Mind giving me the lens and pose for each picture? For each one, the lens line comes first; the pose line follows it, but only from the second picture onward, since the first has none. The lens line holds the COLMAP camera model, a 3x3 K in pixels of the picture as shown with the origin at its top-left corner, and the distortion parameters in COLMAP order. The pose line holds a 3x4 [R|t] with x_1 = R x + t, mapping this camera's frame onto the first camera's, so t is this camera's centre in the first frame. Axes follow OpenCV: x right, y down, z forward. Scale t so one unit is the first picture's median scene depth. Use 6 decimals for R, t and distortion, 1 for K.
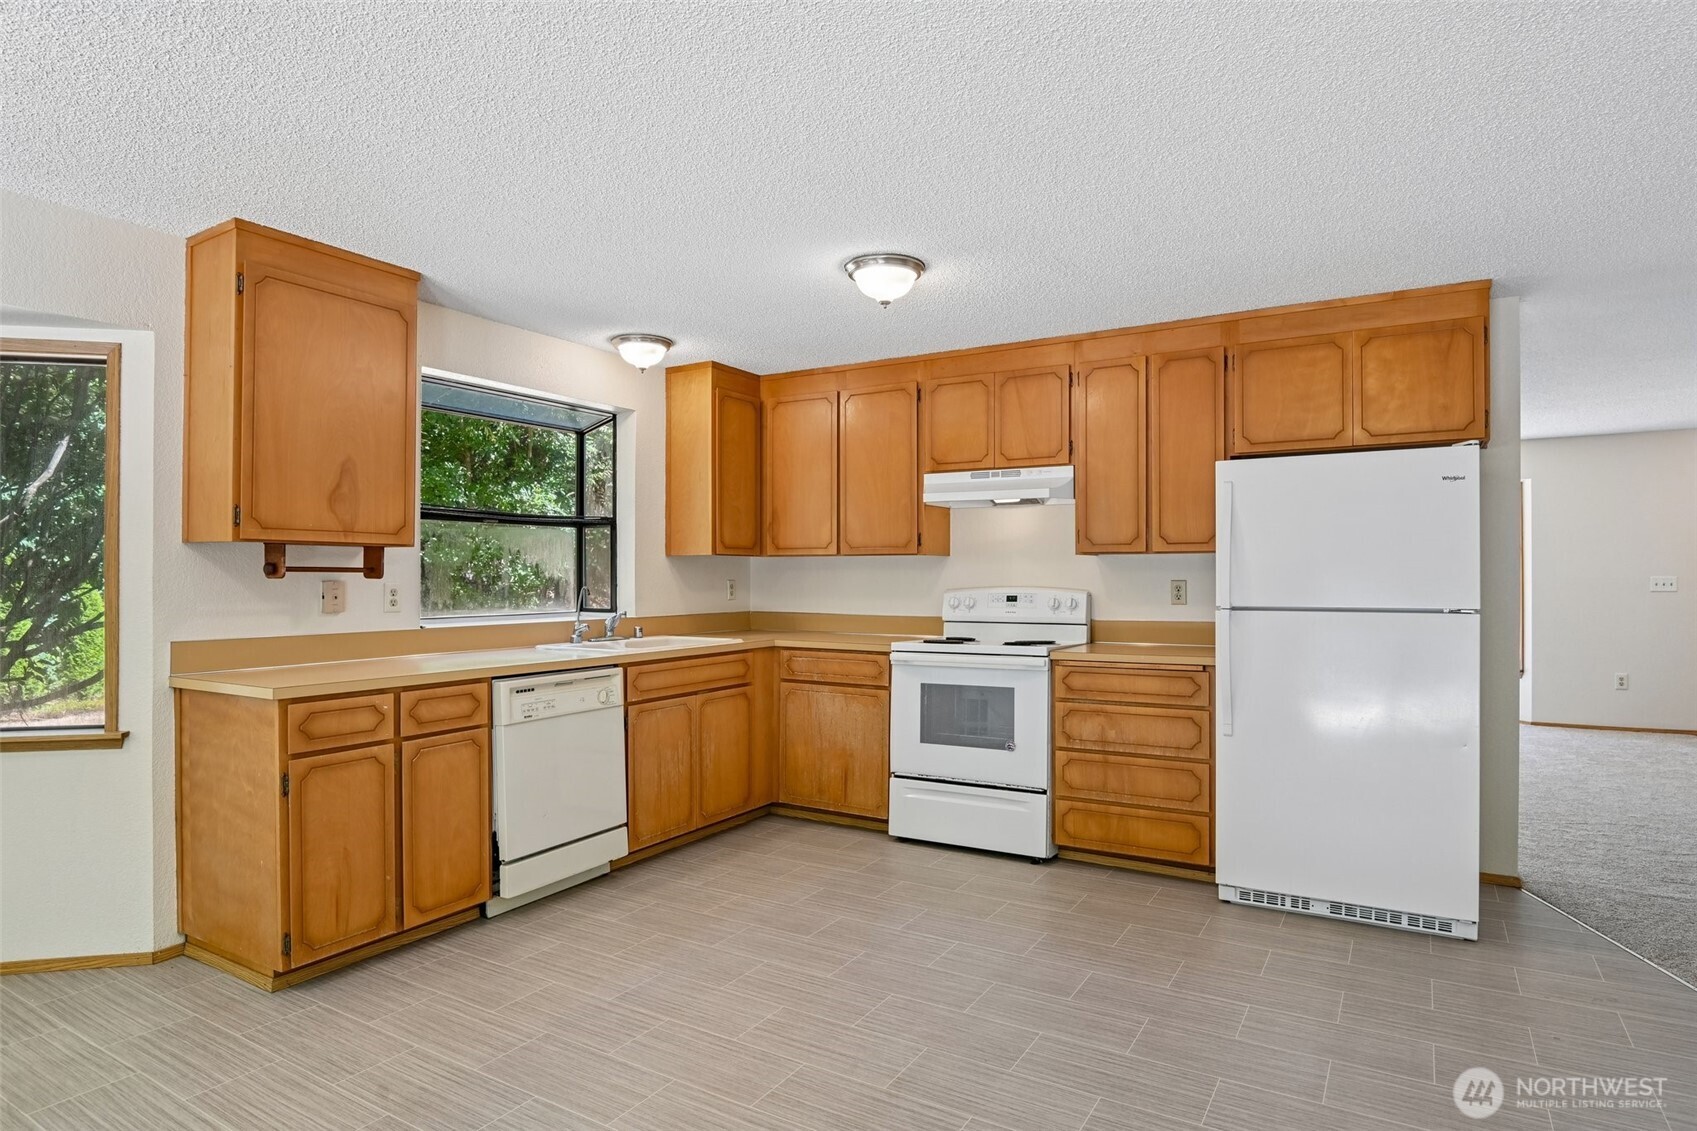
lens RADIAL K [[927.1, 0, 848.5], [0, 927.1, 565.5], [0, 0, 1]] dist [-0.001133, -0.014451]
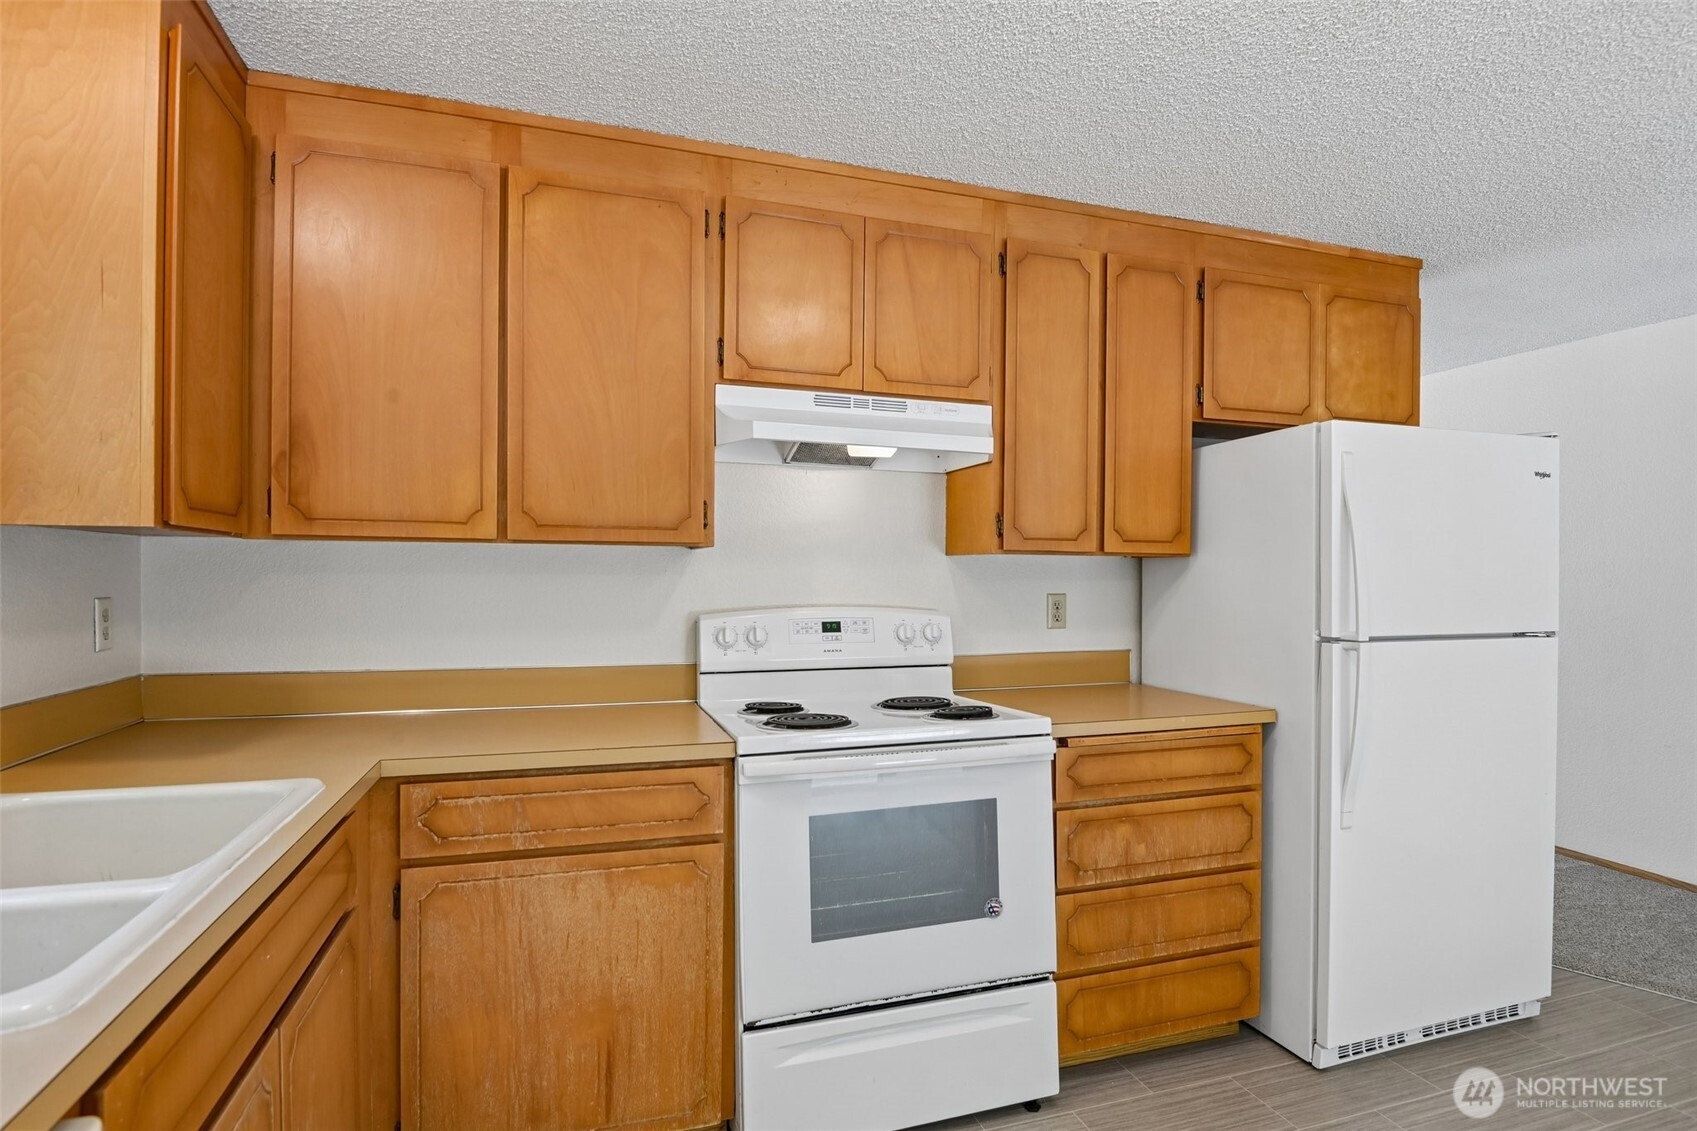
lens RADIAL K [[869.1, 0, 842.8], [0, 869.1, 578.5], [0, 0, 1]] dist [-0.001745, -0.013063]
pose [[0.651870, 0.001467, 0.758330, -0.259589], [-0.015105, 0.999825, 0.011050, -0.000281], [-0.758181, -0.018658, 0.651778, 0.730475]]
